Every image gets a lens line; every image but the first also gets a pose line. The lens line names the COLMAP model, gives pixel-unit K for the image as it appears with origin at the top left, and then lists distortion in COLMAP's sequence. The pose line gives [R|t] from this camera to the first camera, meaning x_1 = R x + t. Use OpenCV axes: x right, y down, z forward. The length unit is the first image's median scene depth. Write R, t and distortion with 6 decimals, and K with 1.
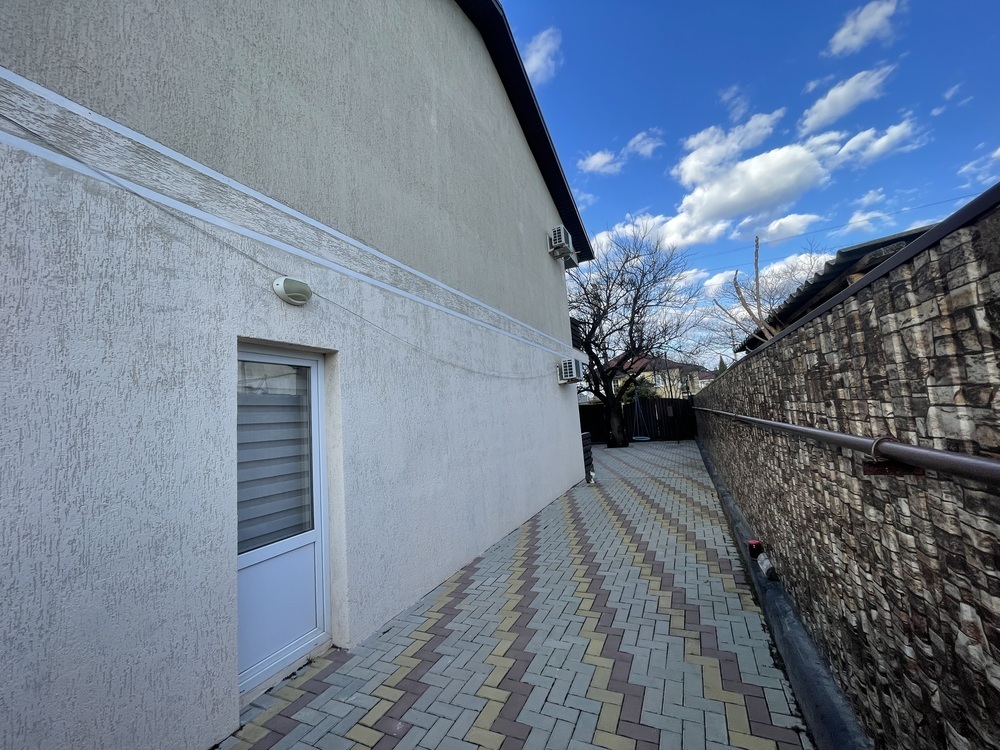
lens RADIAL K [[404.4, 0, 504.3], [0, 404.4, 374.2], [0, 0, 1]] dist [-0.002083, -0.000273]
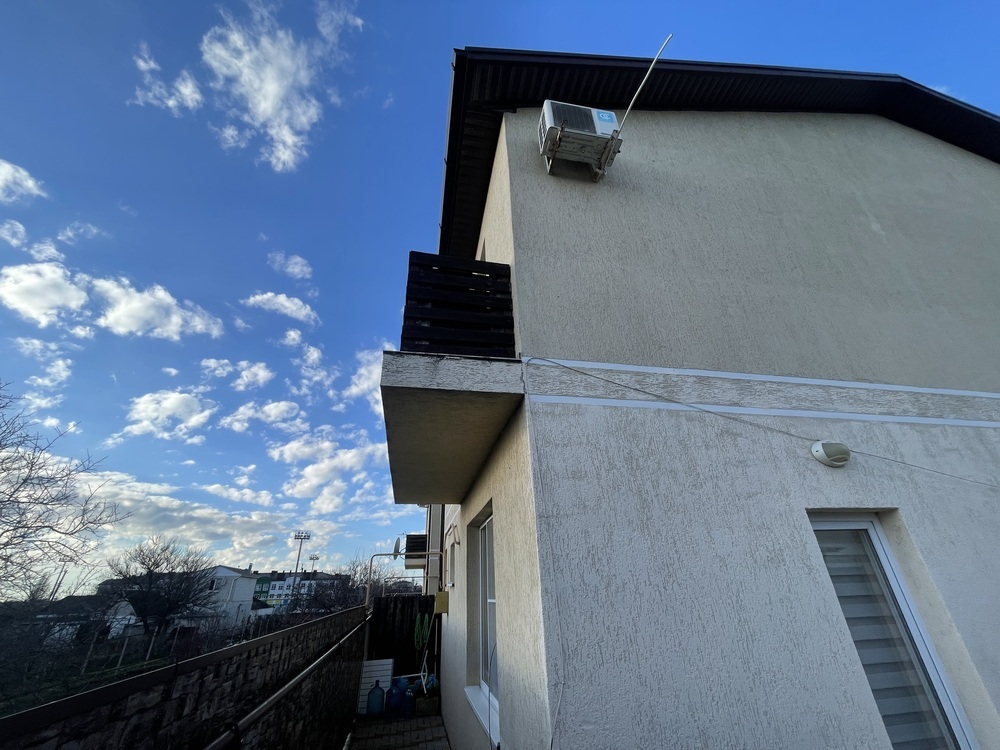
lens RADIAL K [[404.4, 0, 501.0], [0, 404.4, 376.9], [0, 0, 1]] dist [-0.002083, -0.000273]
pose [[0.588825, -0.327838, -0.738788, -0.208877], [0.076168, 0.932486, -0.353085, -0.095238], [0.804663, 0.151634, 0.574042, -0.295027]]
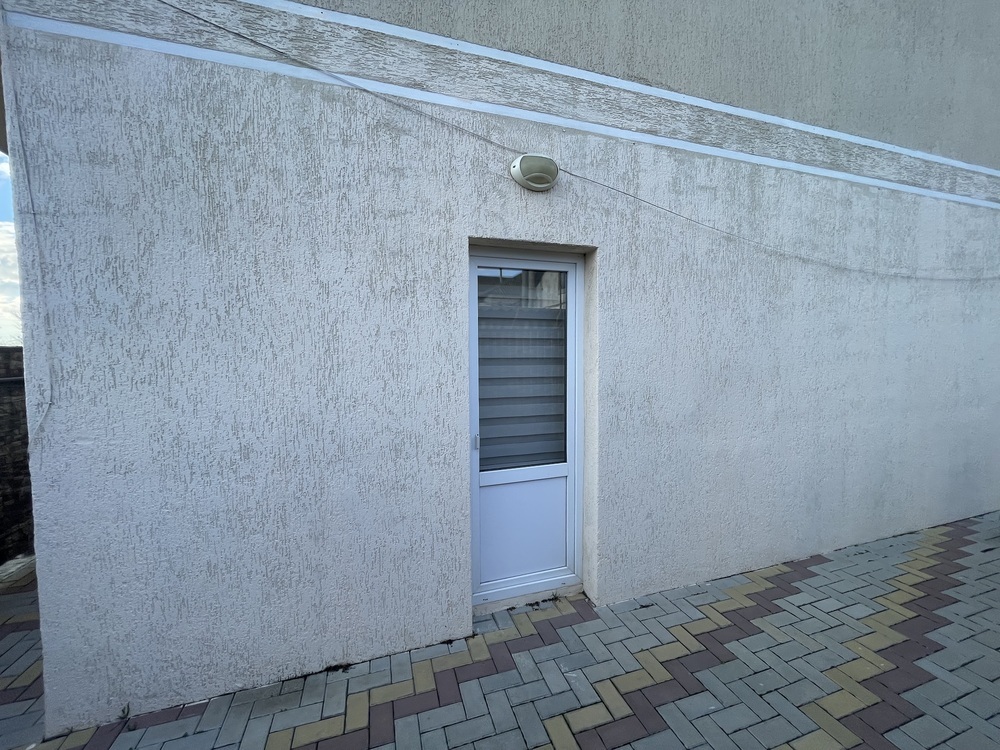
lens RADIAL K [[404.4, 0, 502.9], [0, 404.4, 373.2], [0, 0, 1]] dist [-0.002083, -0.000273]
pose [[0.678825, 0.109889, -0.726031, 0.053926], [0.035405, 0.982691, 0.181840, 0.035364], [0.733446, -0.149143, 0.663184, 0.393168]]
